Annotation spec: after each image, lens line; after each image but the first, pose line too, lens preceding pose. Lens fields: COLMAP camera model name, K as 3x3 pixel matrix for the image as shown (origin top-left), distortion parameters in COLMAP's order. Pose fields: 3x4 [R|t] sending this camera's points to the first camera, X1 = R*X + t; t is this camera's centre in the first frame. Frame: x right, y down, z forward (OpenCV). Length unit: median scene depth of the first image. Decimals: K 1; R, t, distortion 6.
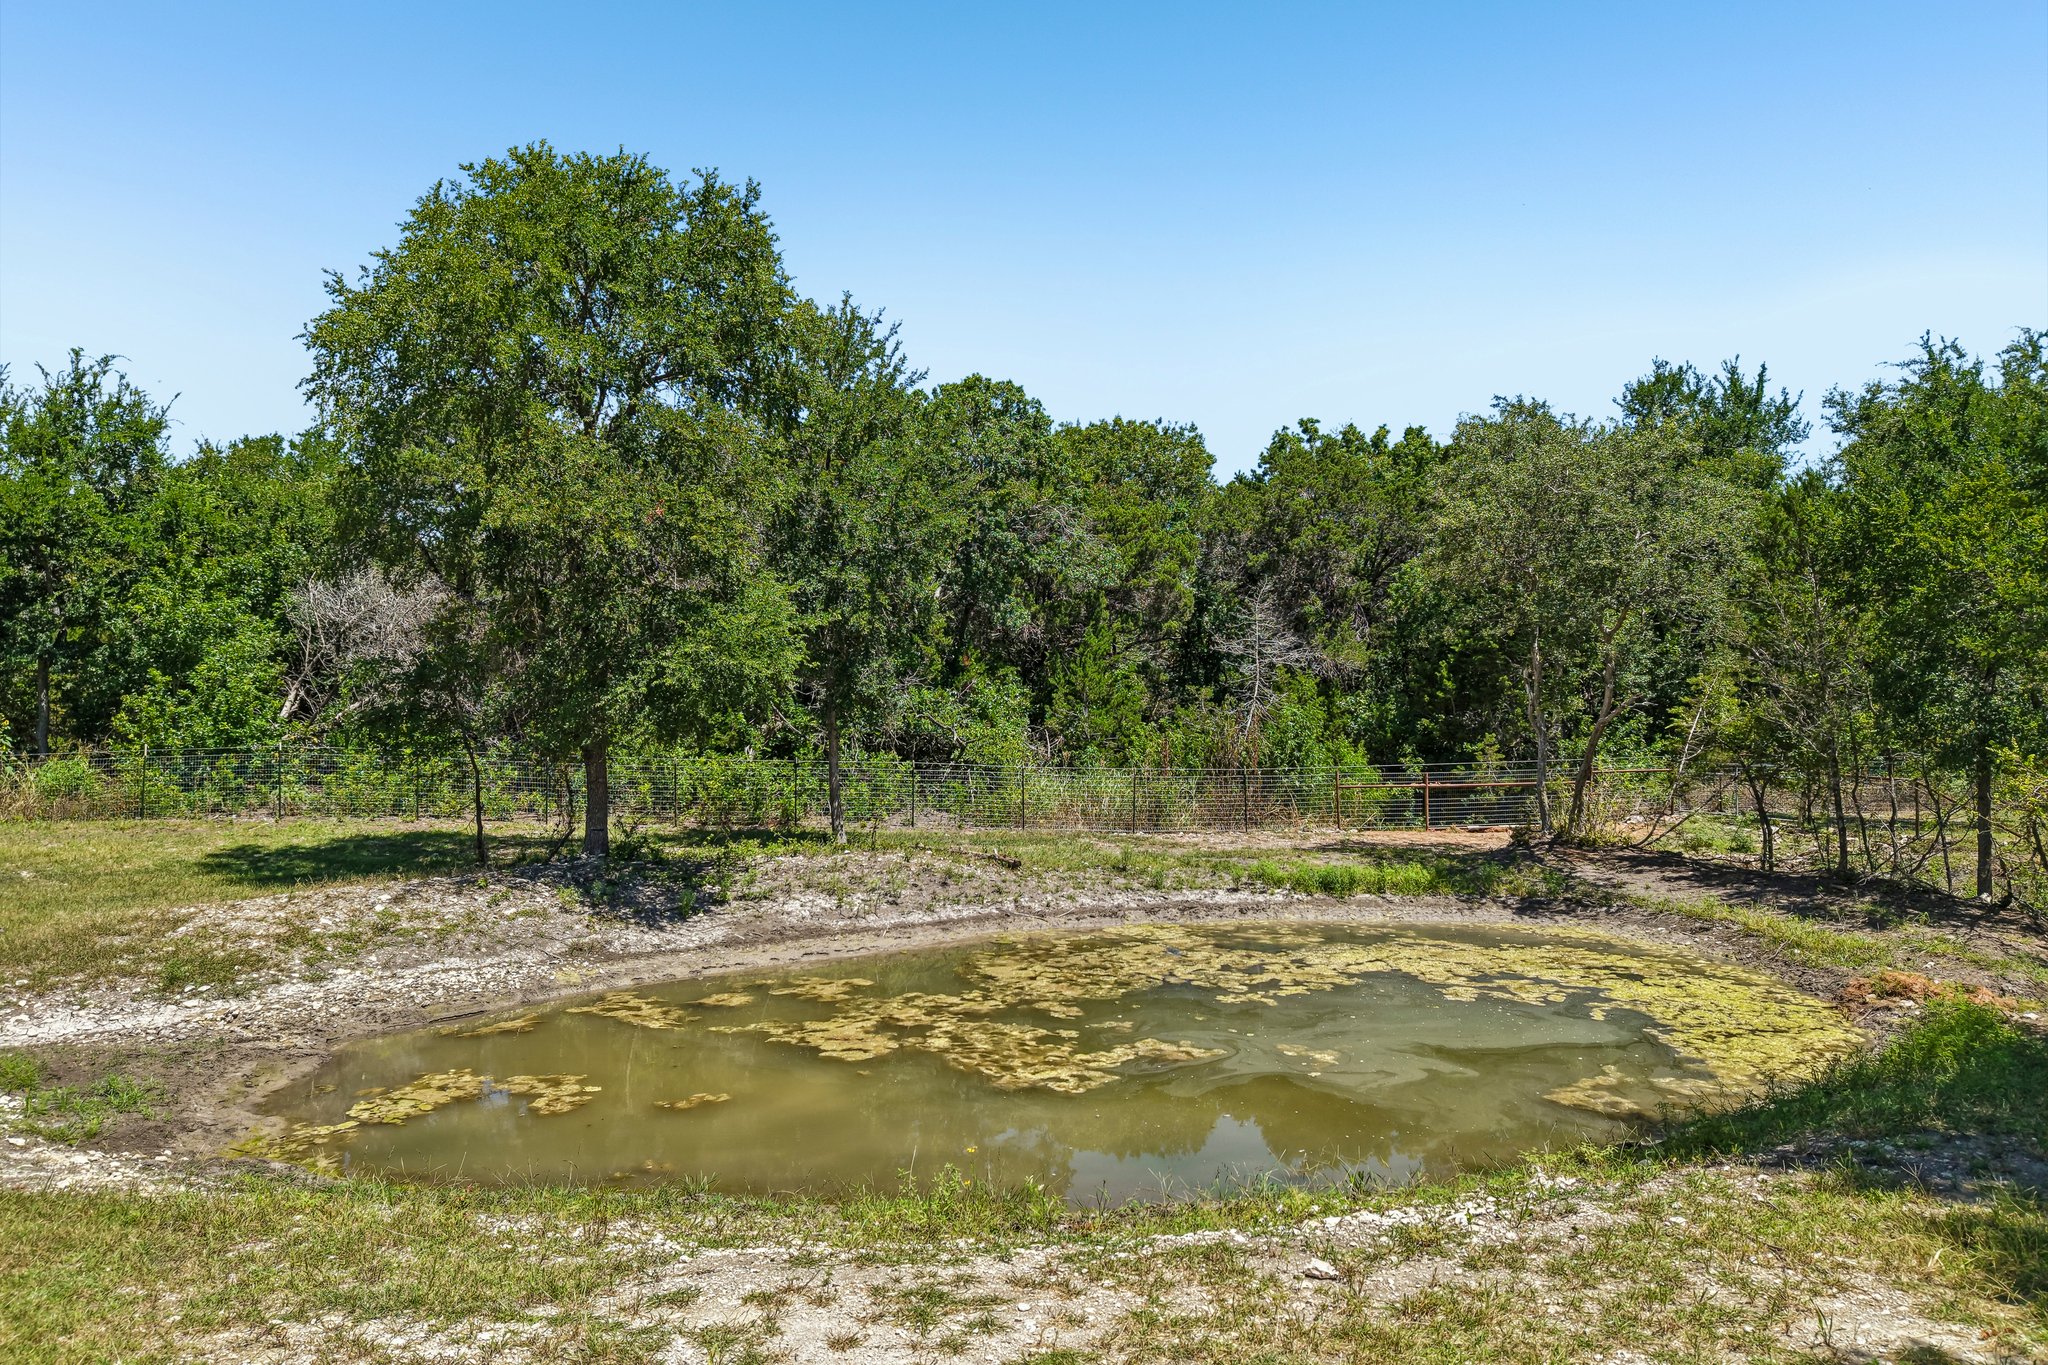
lens RADIAL K [[1374.5, 0, 1024.0], [0, 1374.5, 682.5], [0, 0, 1]] dist [0.039625, -0.045626]
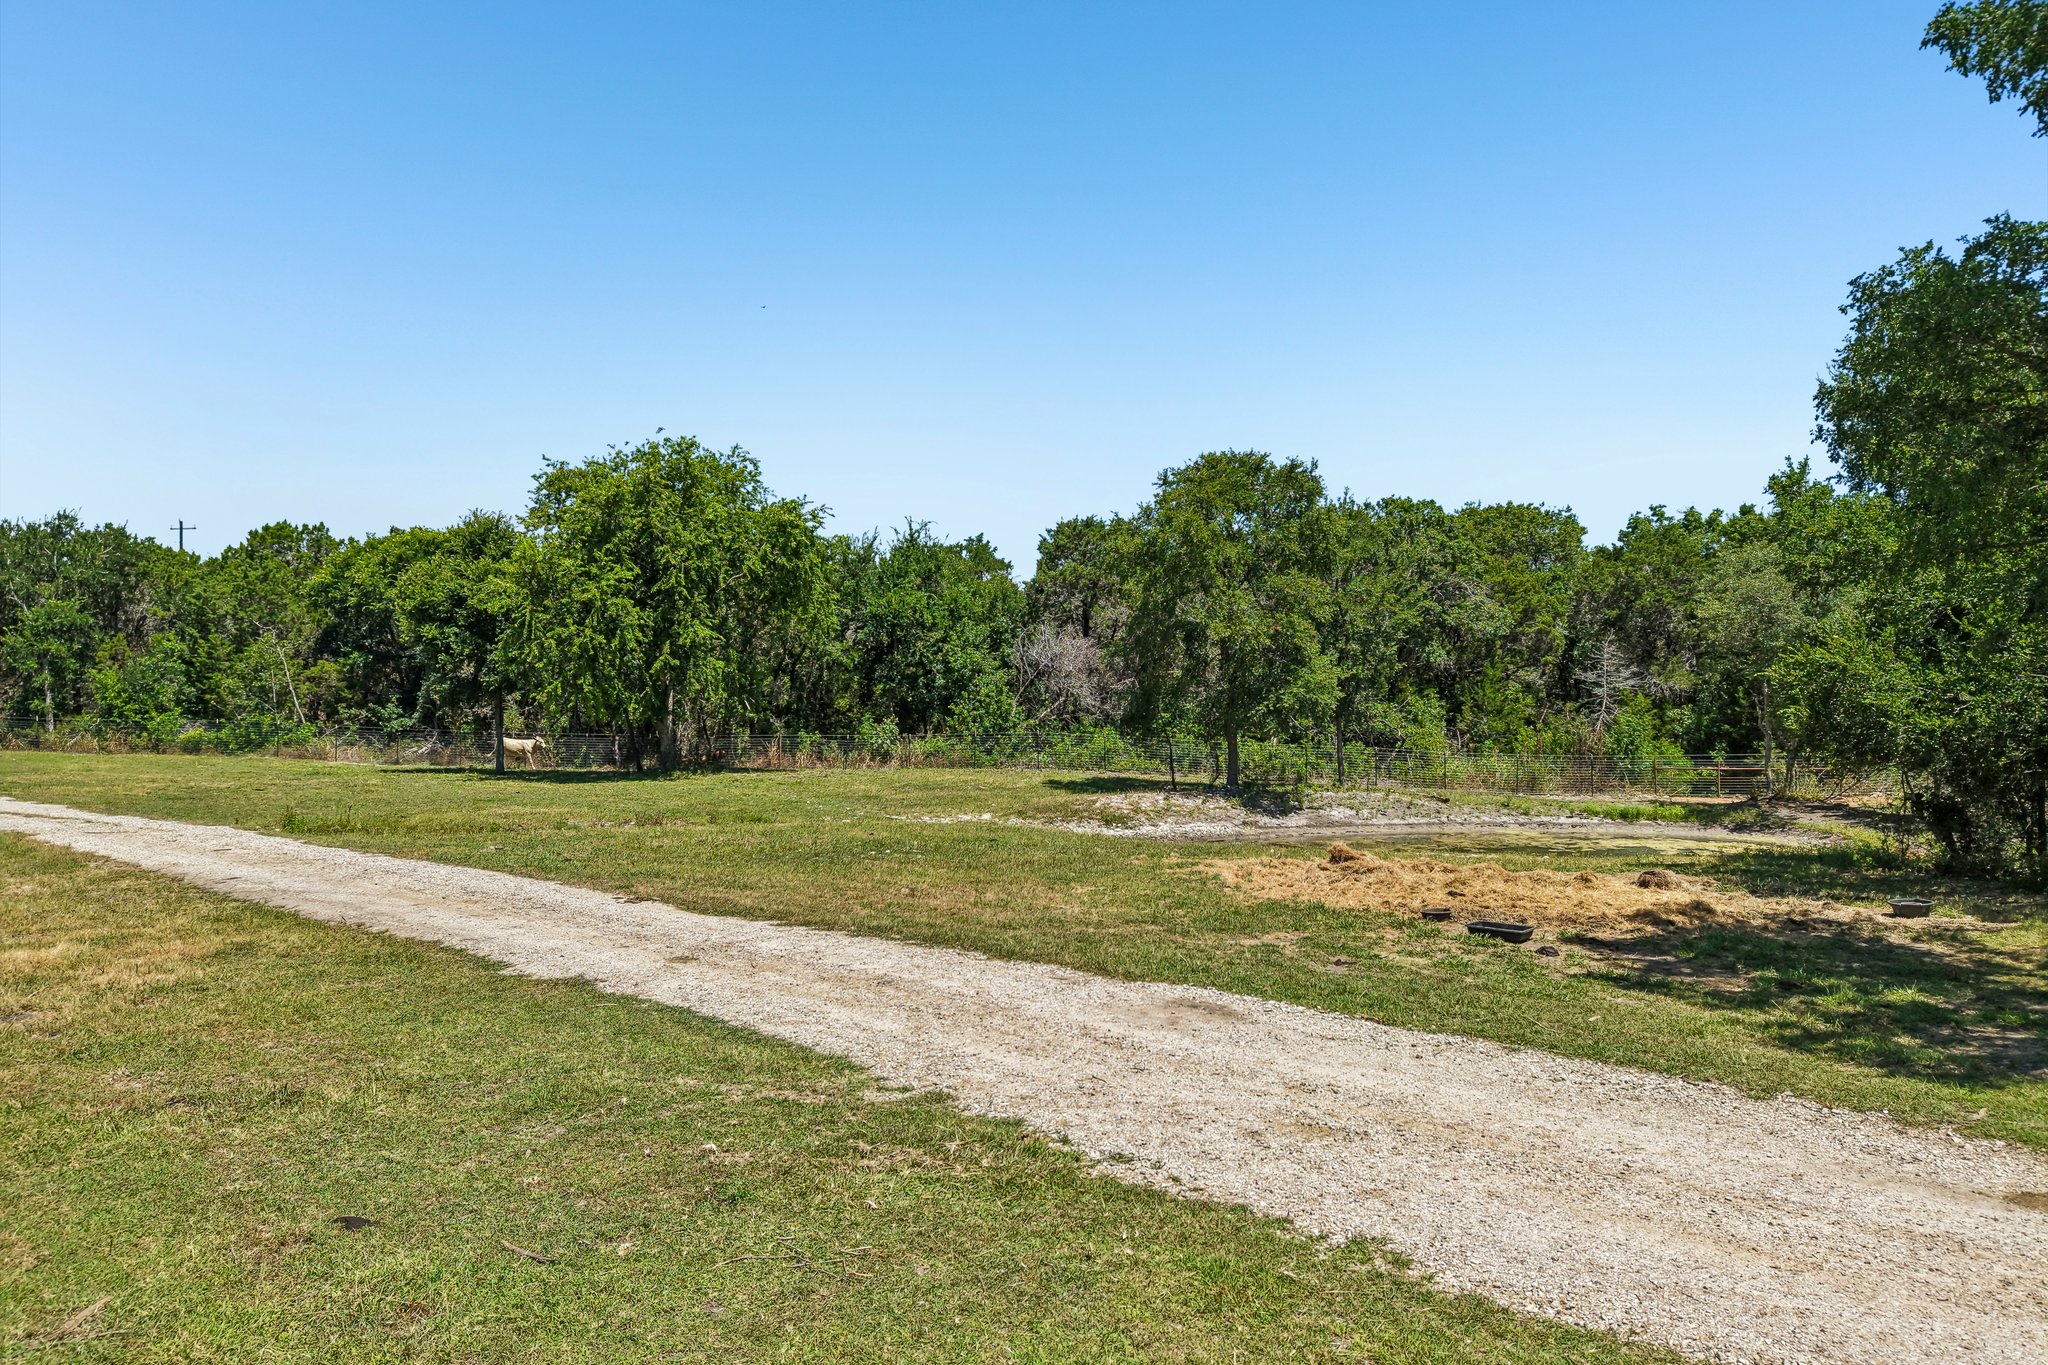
lens RADIAL K [[1413.7, 0, 965.0], [0, 1413.7, 681.3], [0, 0, 1]] dist [0.039800, -0.149796]
pose [[0.953849, 0.002551, -0.300277, -0.034118], [-0.002302, 0.999997, 0.001181, -0.020916], [0.300279, -0.000435, 0.953851, -0.690541]]
